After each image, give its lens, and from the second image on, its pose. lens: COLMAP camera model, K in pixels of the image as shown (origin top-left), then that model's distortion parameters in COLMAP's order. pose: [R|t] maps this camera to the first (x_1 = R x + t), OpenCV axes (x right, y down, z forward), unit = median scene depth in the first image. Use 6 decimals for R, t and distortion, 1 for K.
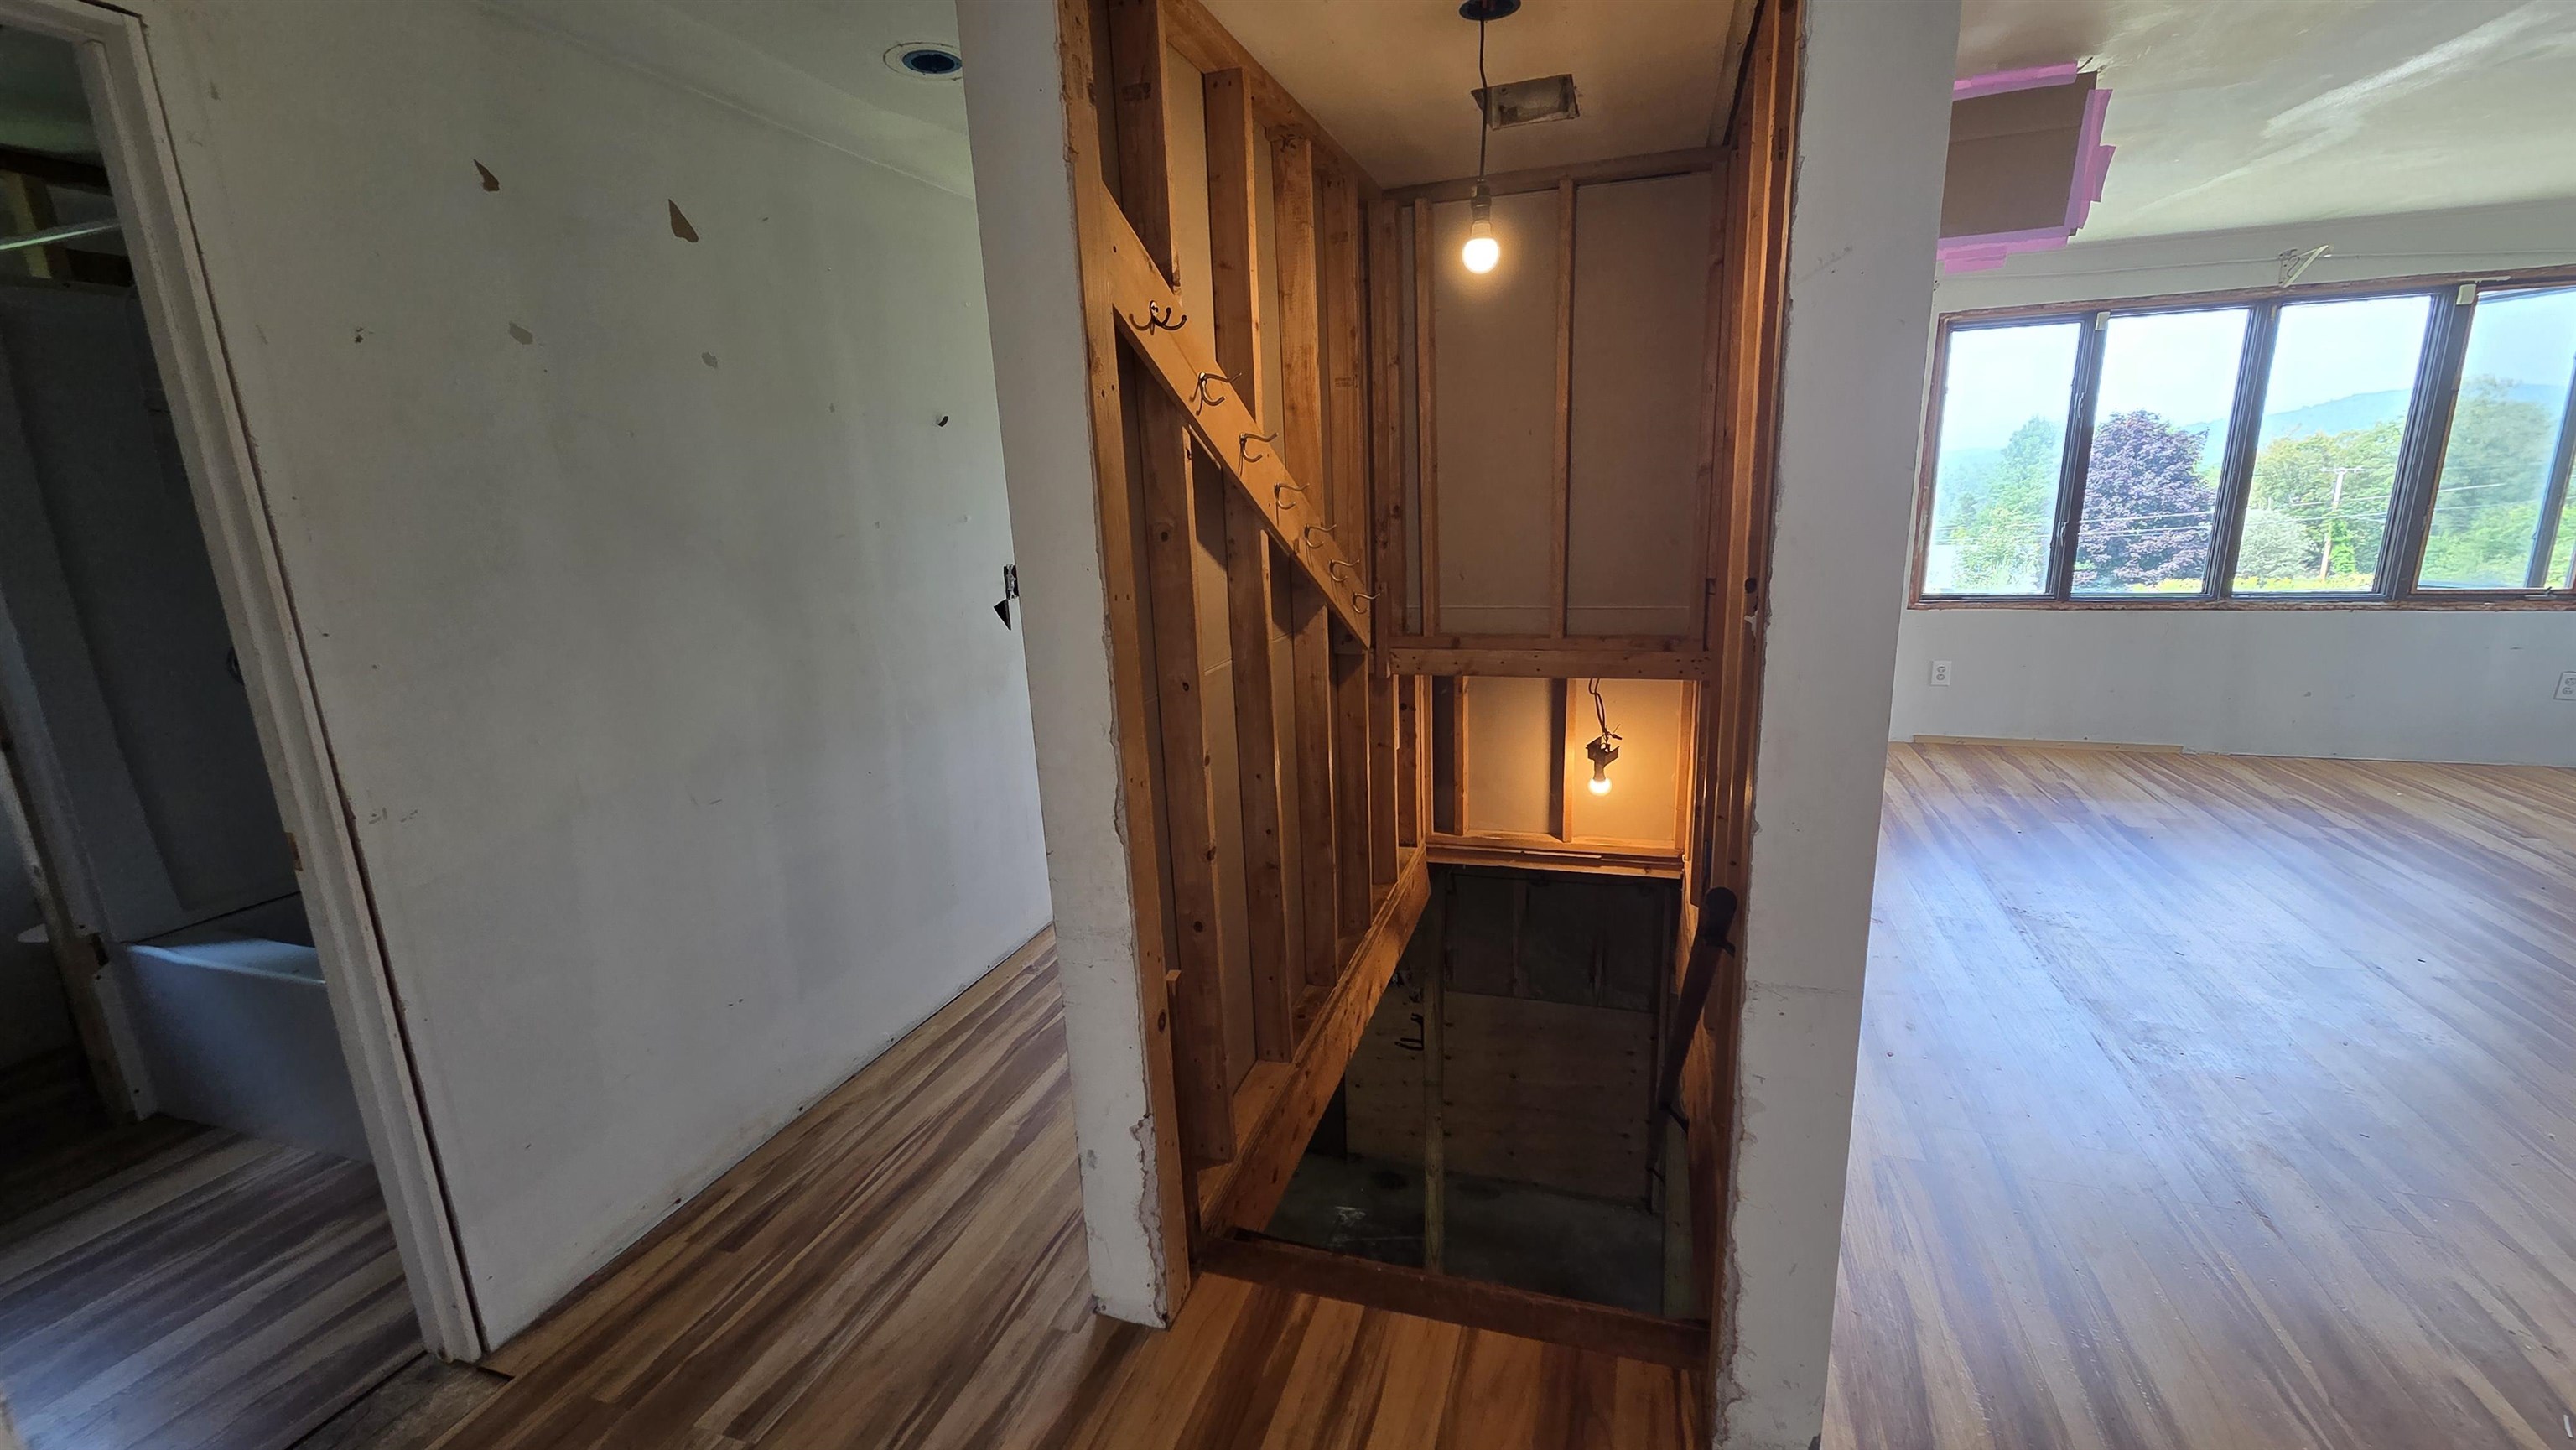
lens RADIAL K [[1050.5, 0, 1296.2], [0, 1050.5, 736.2], [0, 0, 1]] dist [0.003502, 0.000192]
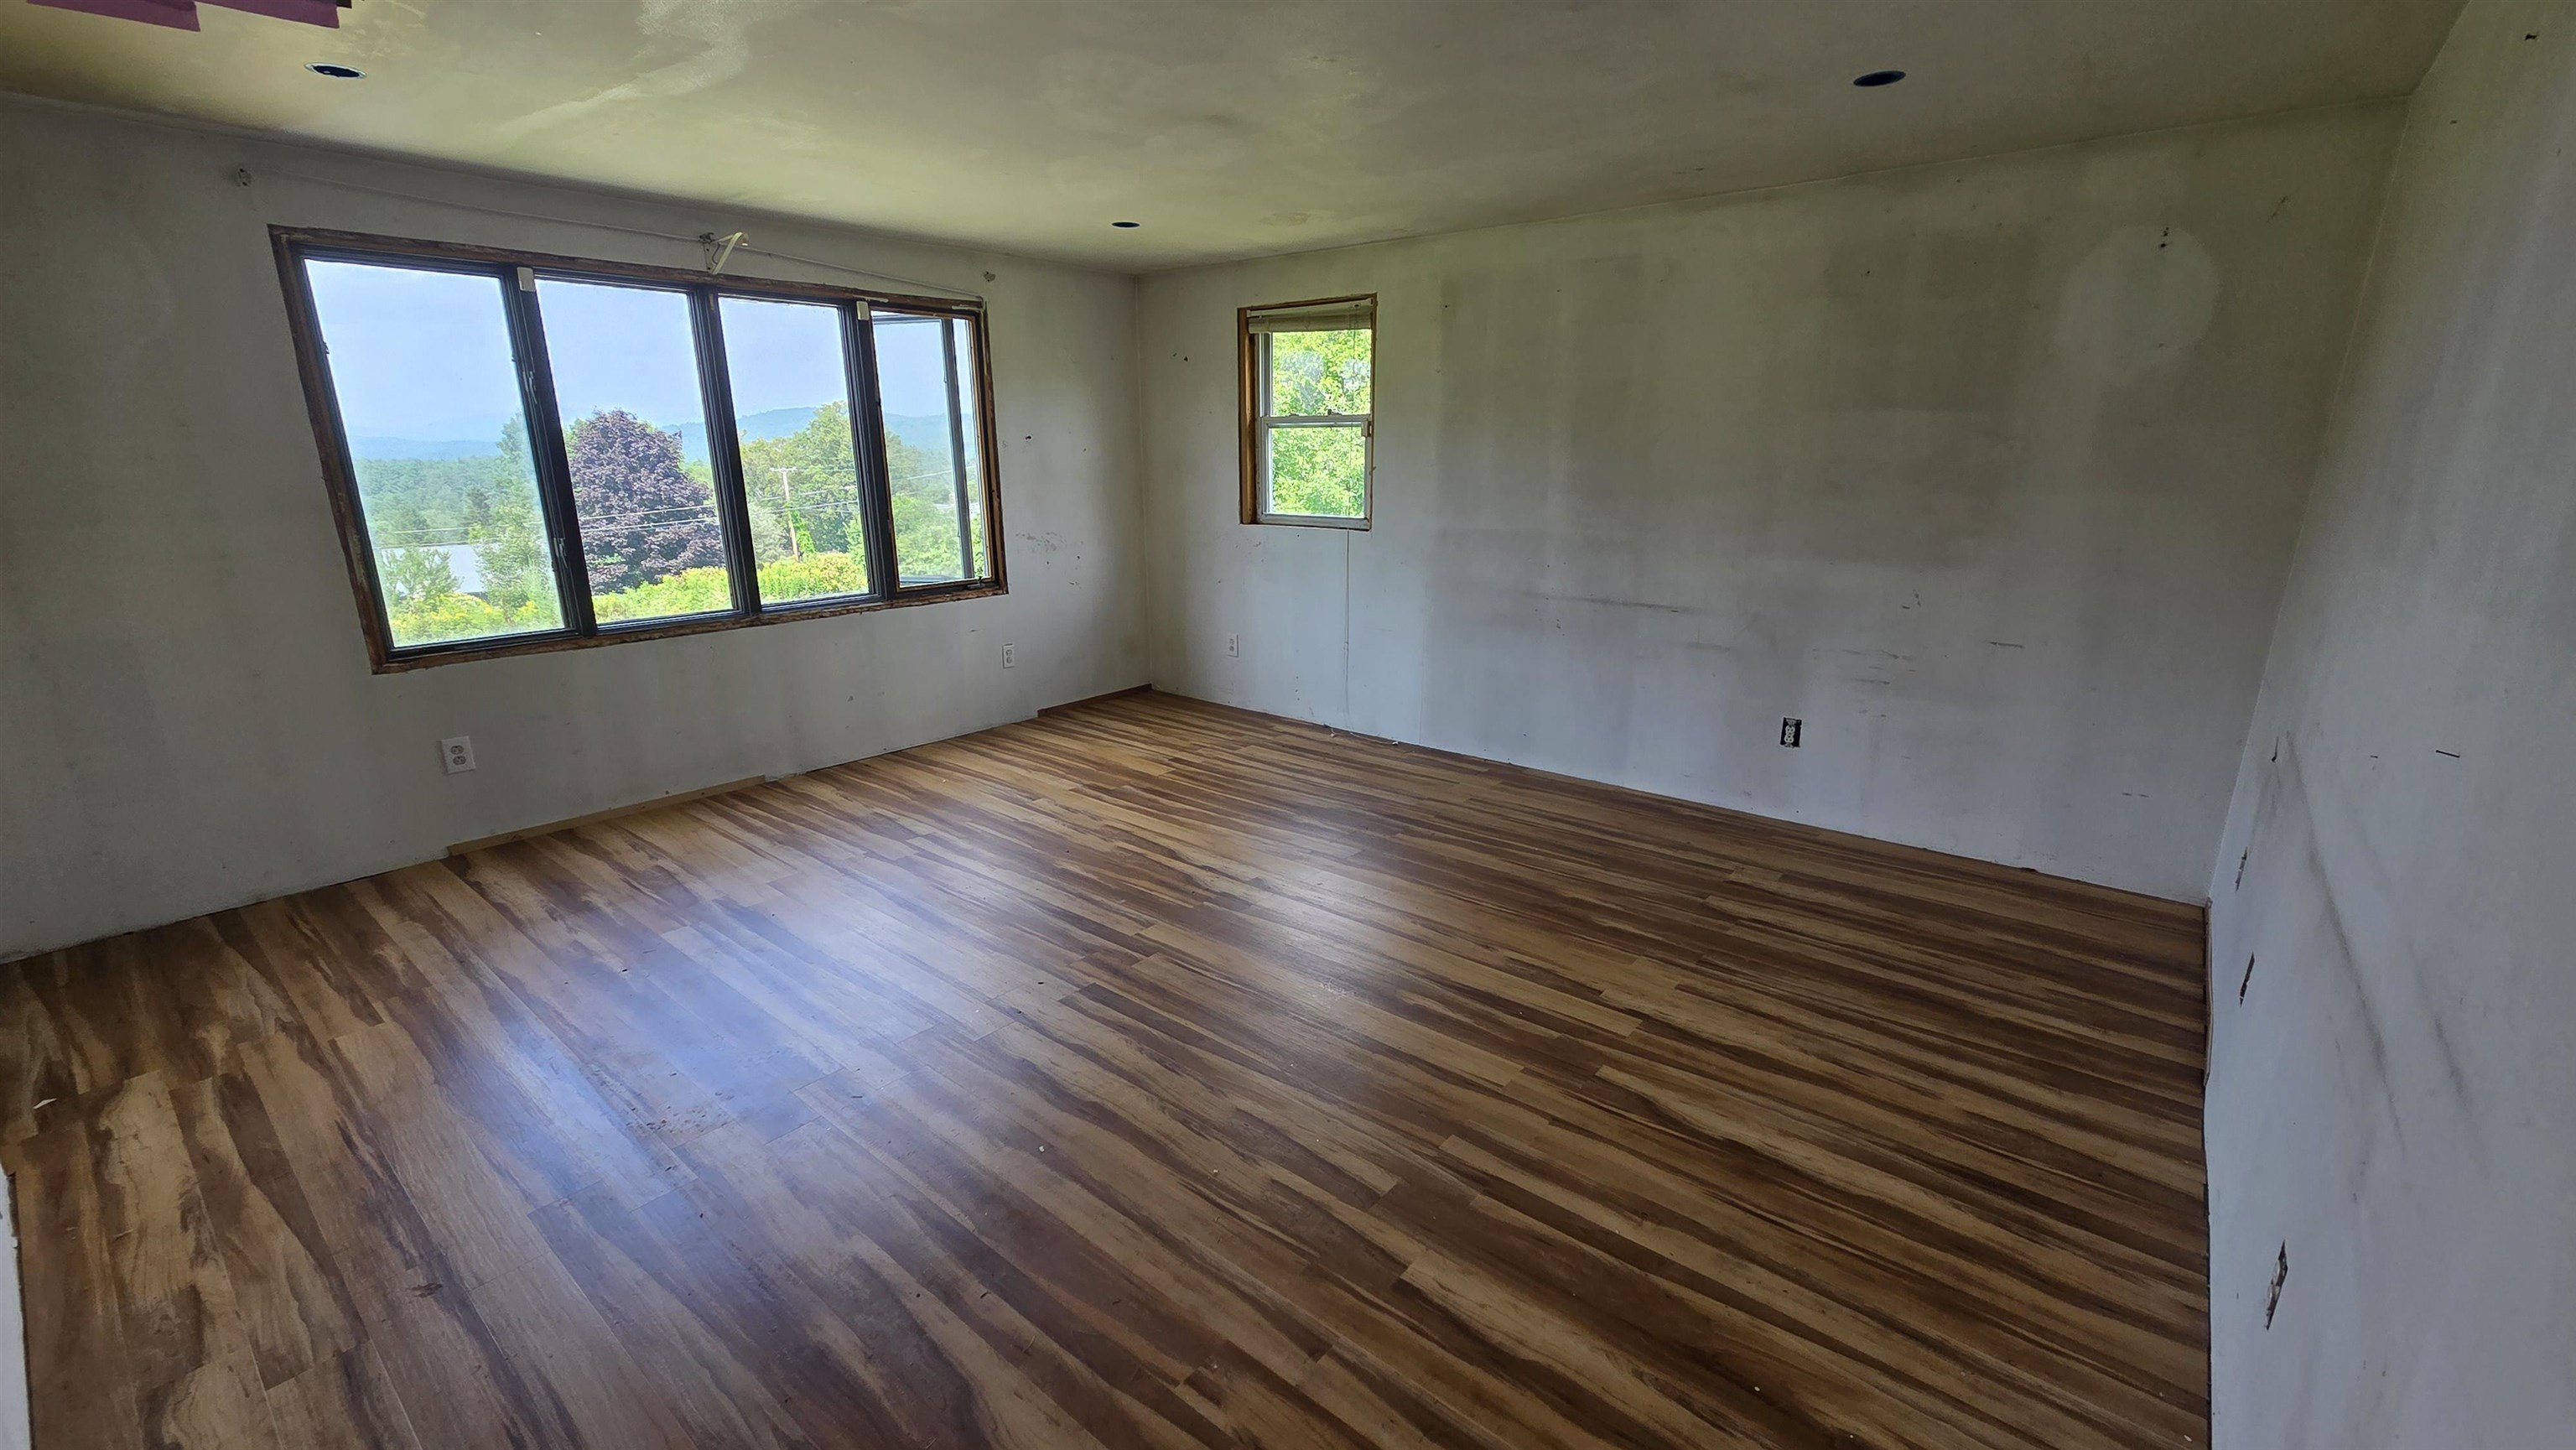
lens RADIAL K [[1050.5, 0, 1281.0], [0, 1050.5, 740.1], [0, 0, 1]] dist [0.003502, 0.000192]
pose [[0.365826, -0.217447, 0.904925, 0.189330], [0.209752, 0.966570, 0.147465, -0.062482], [-0.906739, 0.135864, 0.399206, 0.228112]]
